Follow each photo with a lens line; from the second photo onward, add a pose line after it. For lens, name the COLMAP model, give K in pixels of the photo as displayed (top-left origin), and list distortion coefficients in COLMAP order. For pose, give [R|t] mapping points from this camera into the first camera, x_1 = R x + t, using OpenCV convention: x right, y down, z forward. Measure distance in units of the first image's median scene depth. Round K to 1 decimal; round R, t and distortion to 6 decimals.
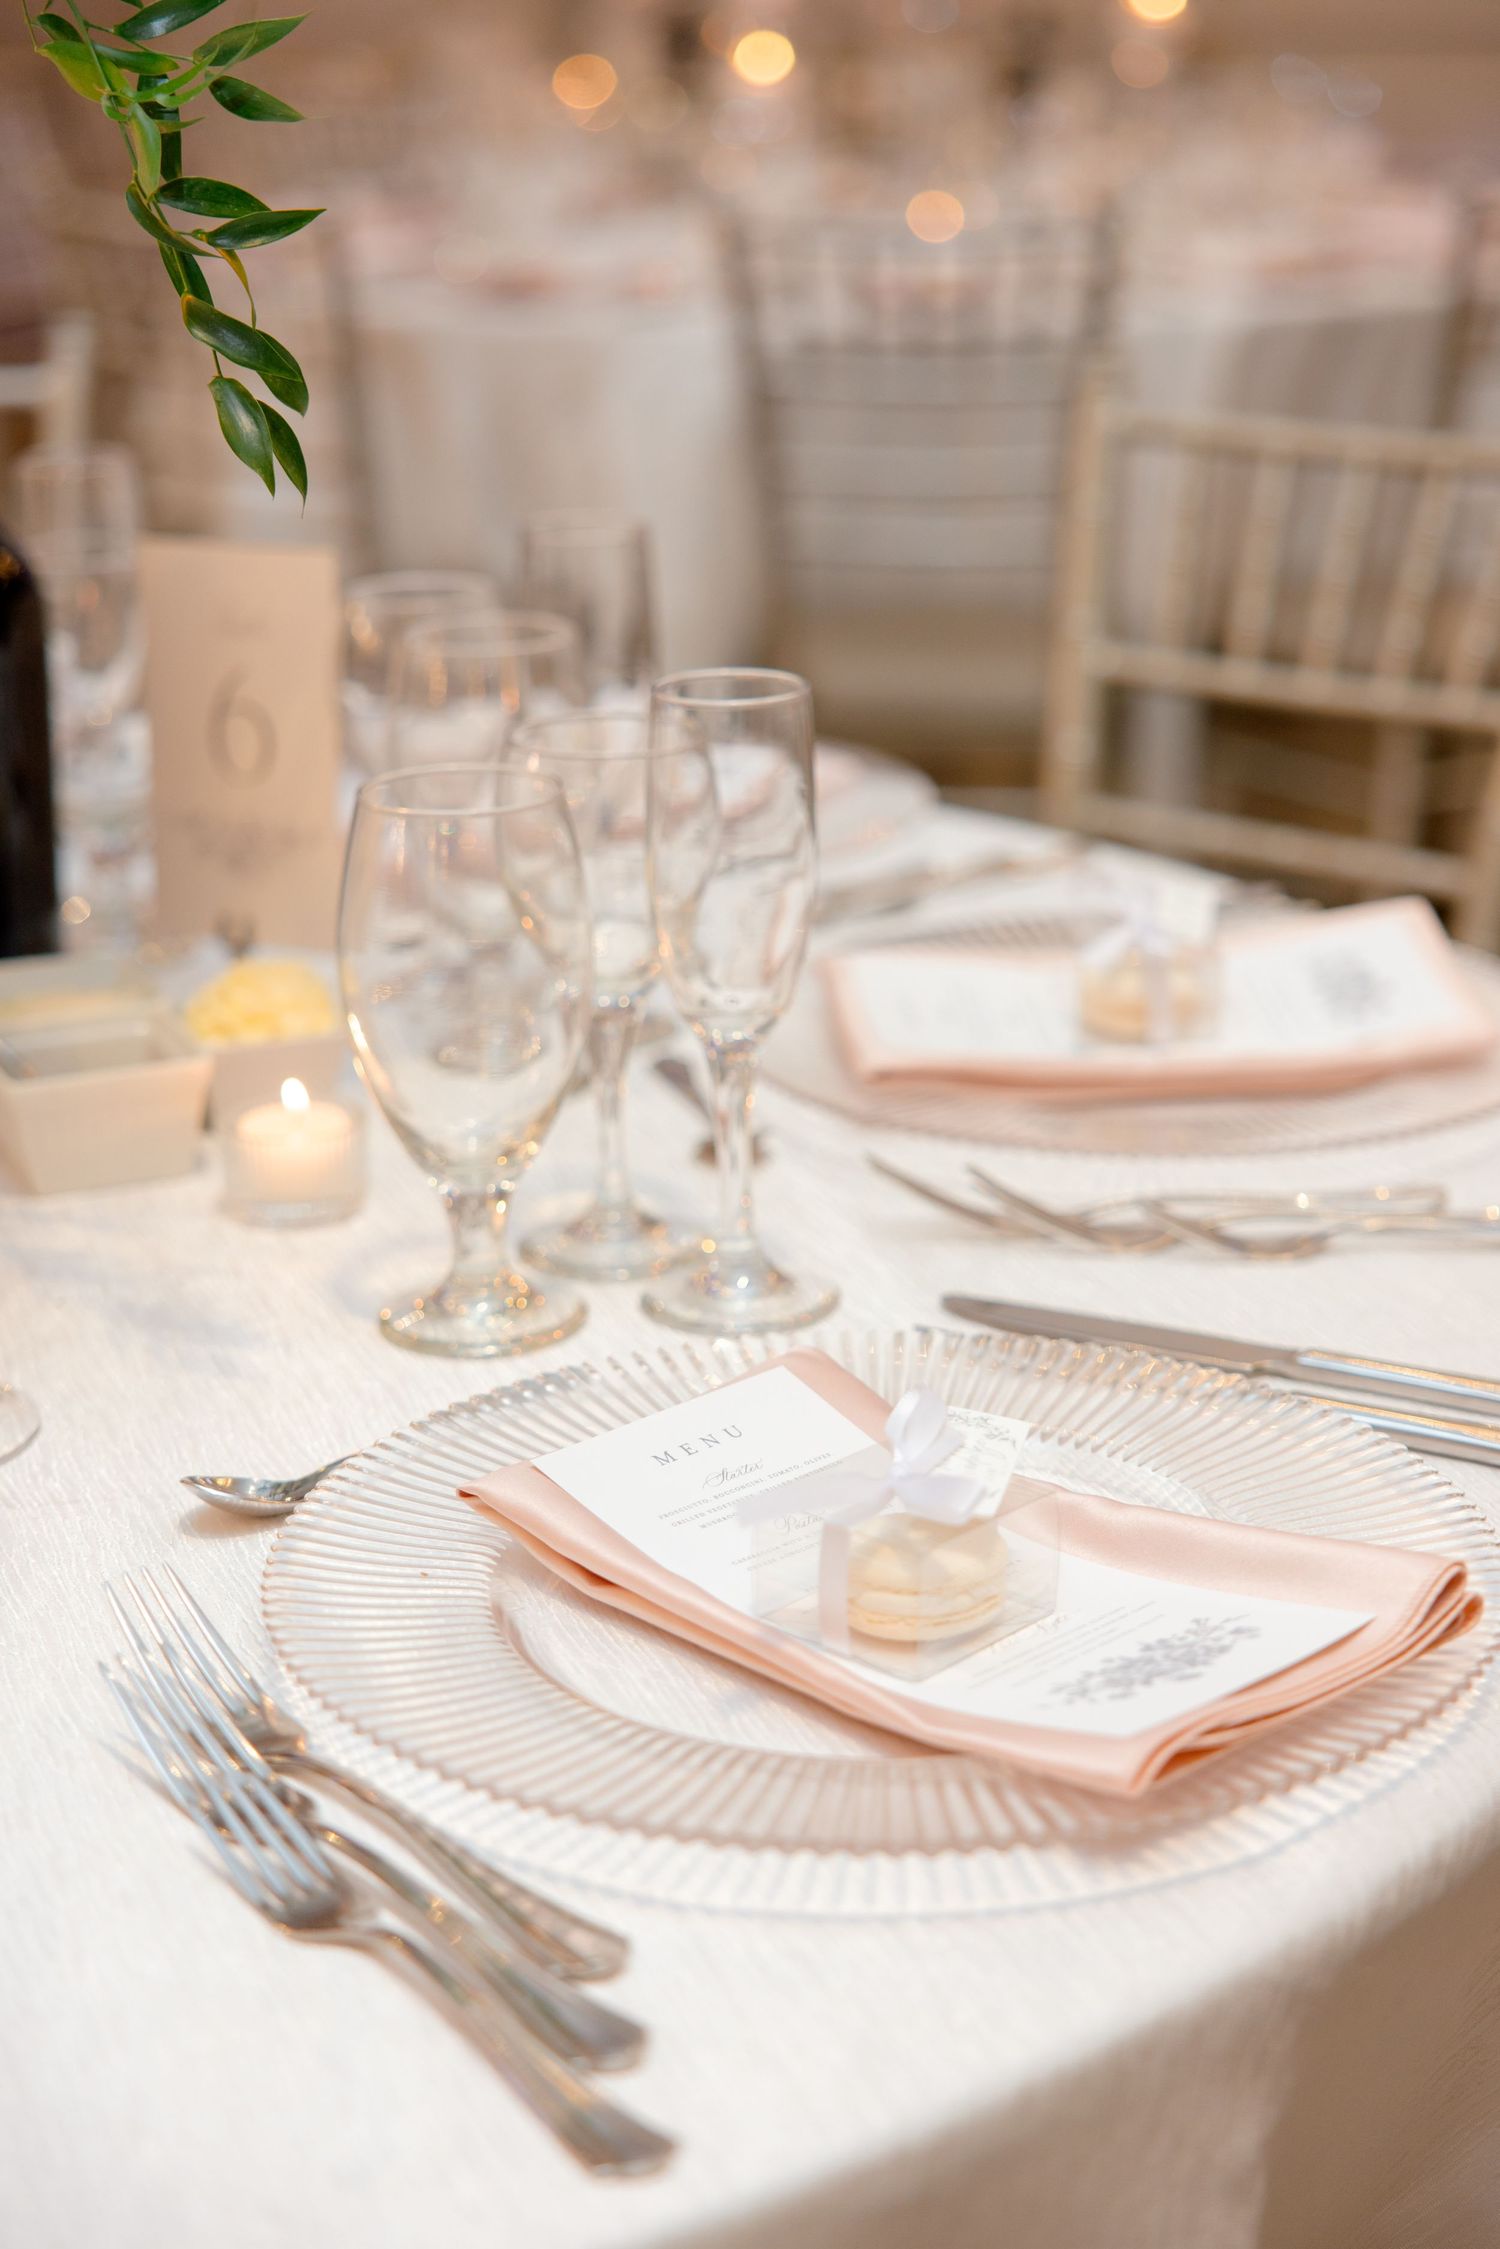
lens RADIAL K [[3781.3, 0, 750.0], [0, 3781.3, 1128.2], [0, 0, 1]] dist [0.042329, 0.000000]
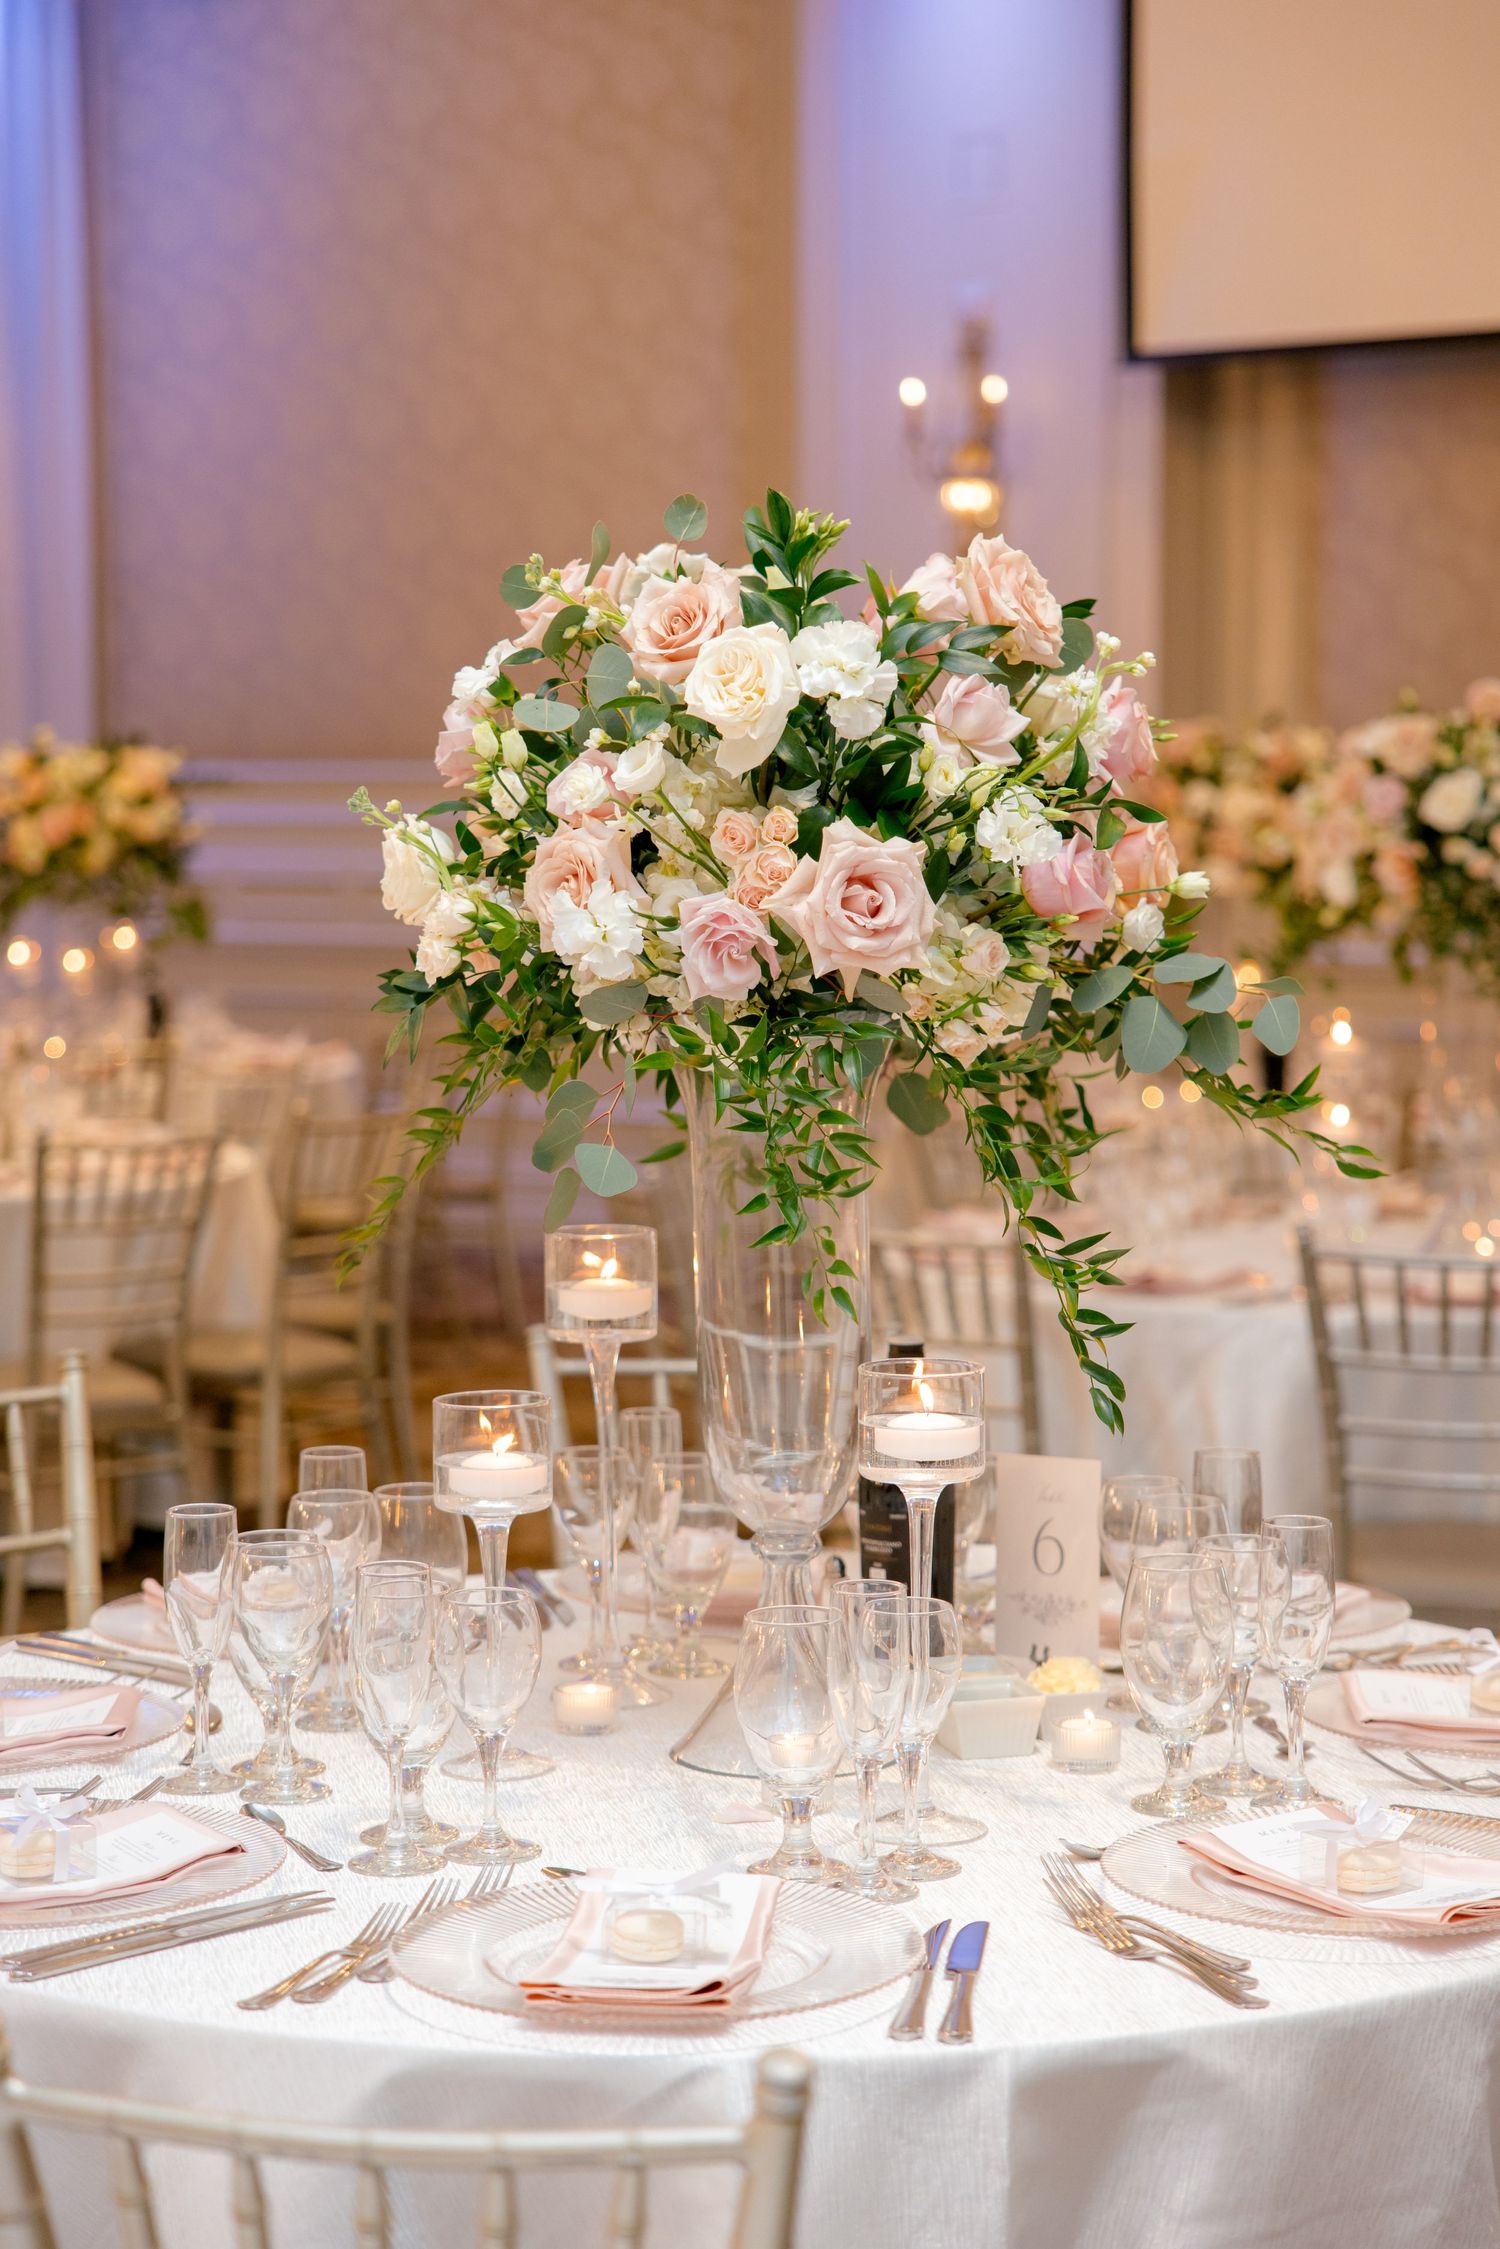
lens RADIAL K [[4184.9, 0, 746.6], [0, 4184.9, 1126.3], [0, 0, 1]] dist [0.070432, 0.000000]
pose [[0.990111, 0.019685, -0.138901, 0.011364], [-0.051688, 0.971642, -0.230739, 0.232313], [0.130420, 0.235636, 0.963050, -1.419236]]
